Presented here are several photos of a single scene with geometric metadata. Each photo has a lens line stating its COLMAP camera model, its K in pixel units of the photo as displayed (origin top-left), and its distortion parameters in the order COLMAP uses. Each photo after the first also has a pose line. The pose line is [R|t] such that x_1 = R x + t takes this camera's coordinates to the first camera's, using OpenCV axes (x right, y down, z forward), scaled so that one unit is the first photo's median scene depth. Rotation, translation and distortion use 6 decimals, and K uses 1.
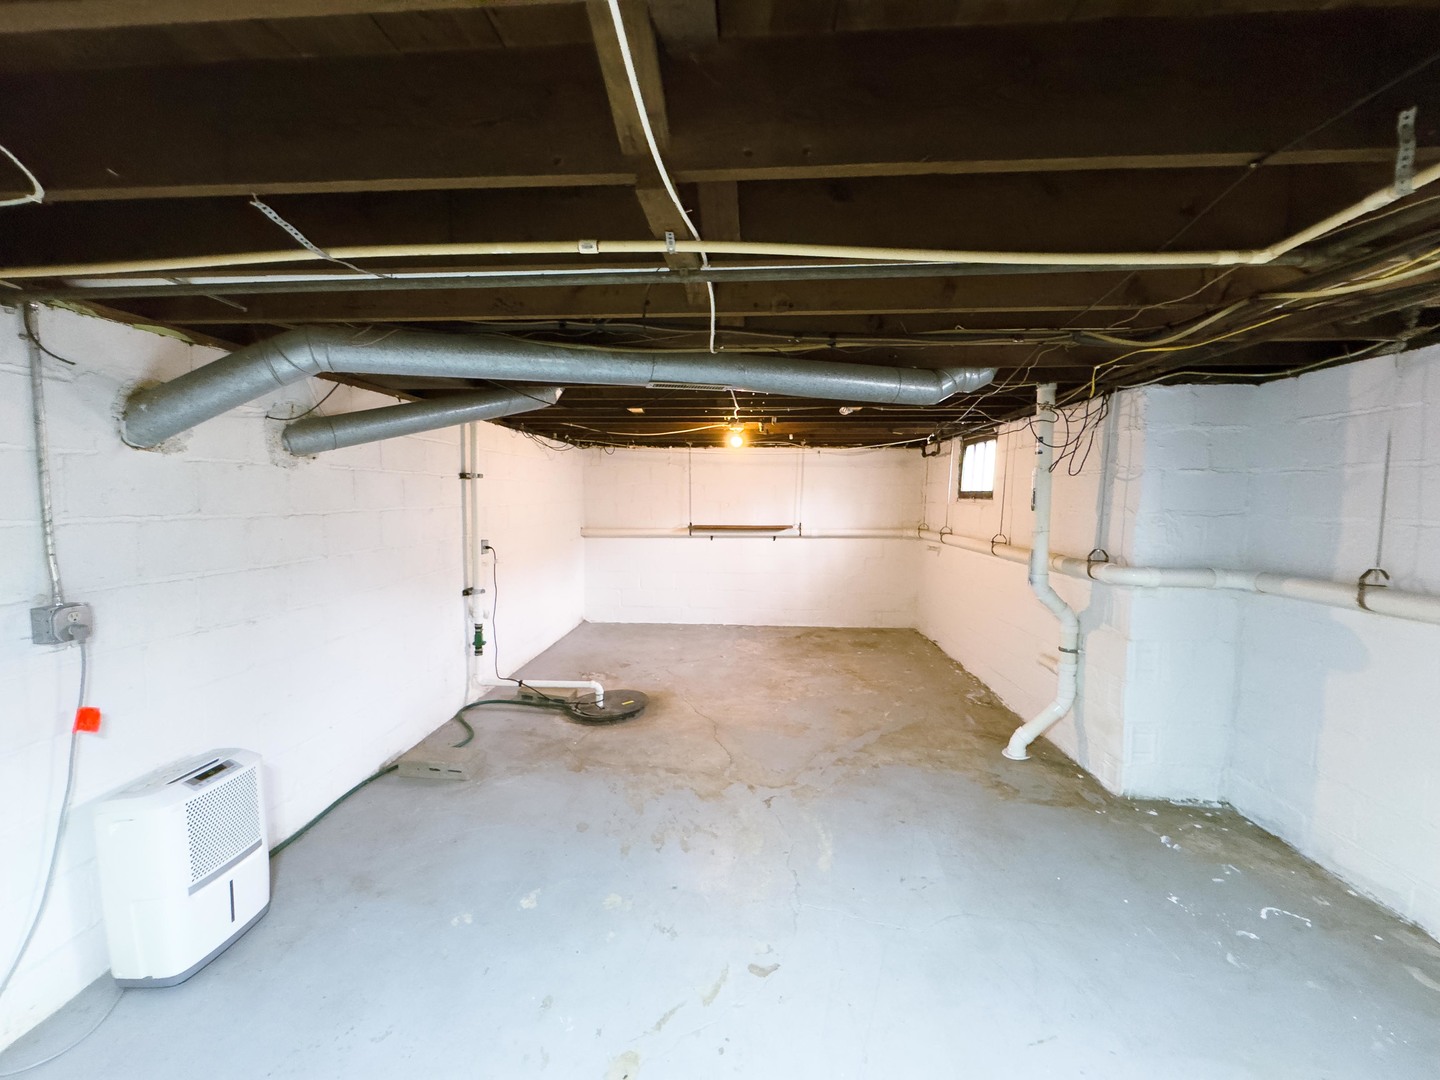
lens RADIAL K [[574.5, 0, 719.1], [0, 574.5, 538.5], [0, 0, 1]] dist [-0.002249, 0.000125]
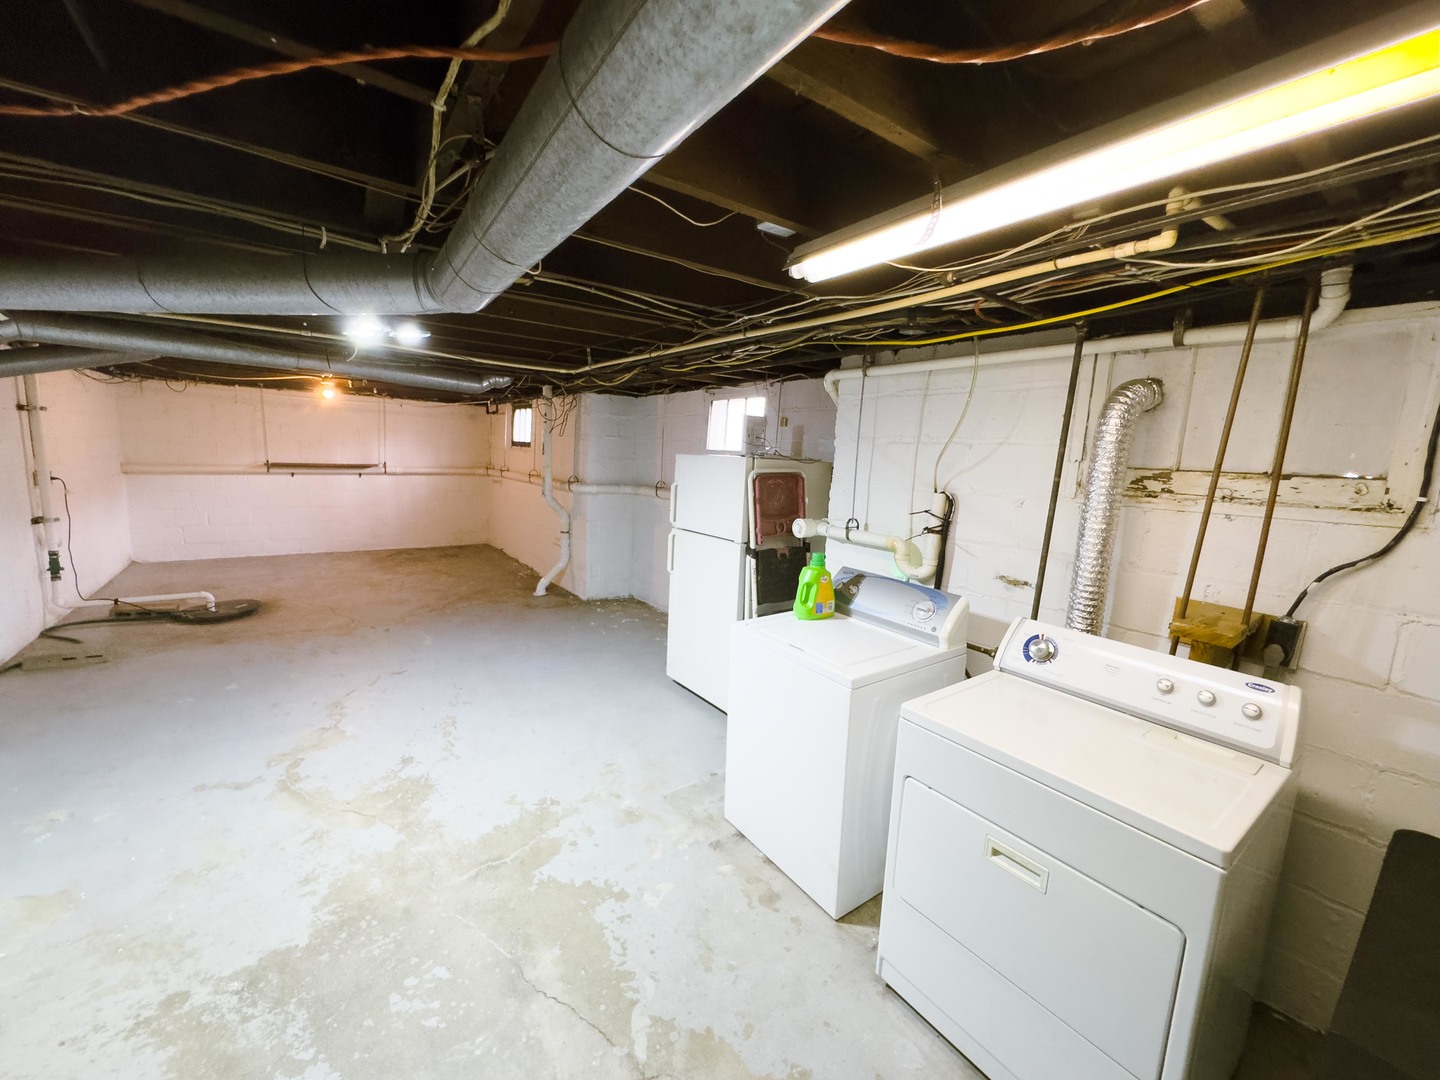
lens RADIAL K [[574.5, 0, 716.9], [0, 574.5, 537.2], [0, 0, 1]] dist [-0.002249, 0.000125]
pose [[0.773312, -0.065050, 0.630680, -0.142769], [0.007014, 0.995540, 0.094083, 0.034448], [-0.633987, -0.068332, 0.770319, -0.592826]]
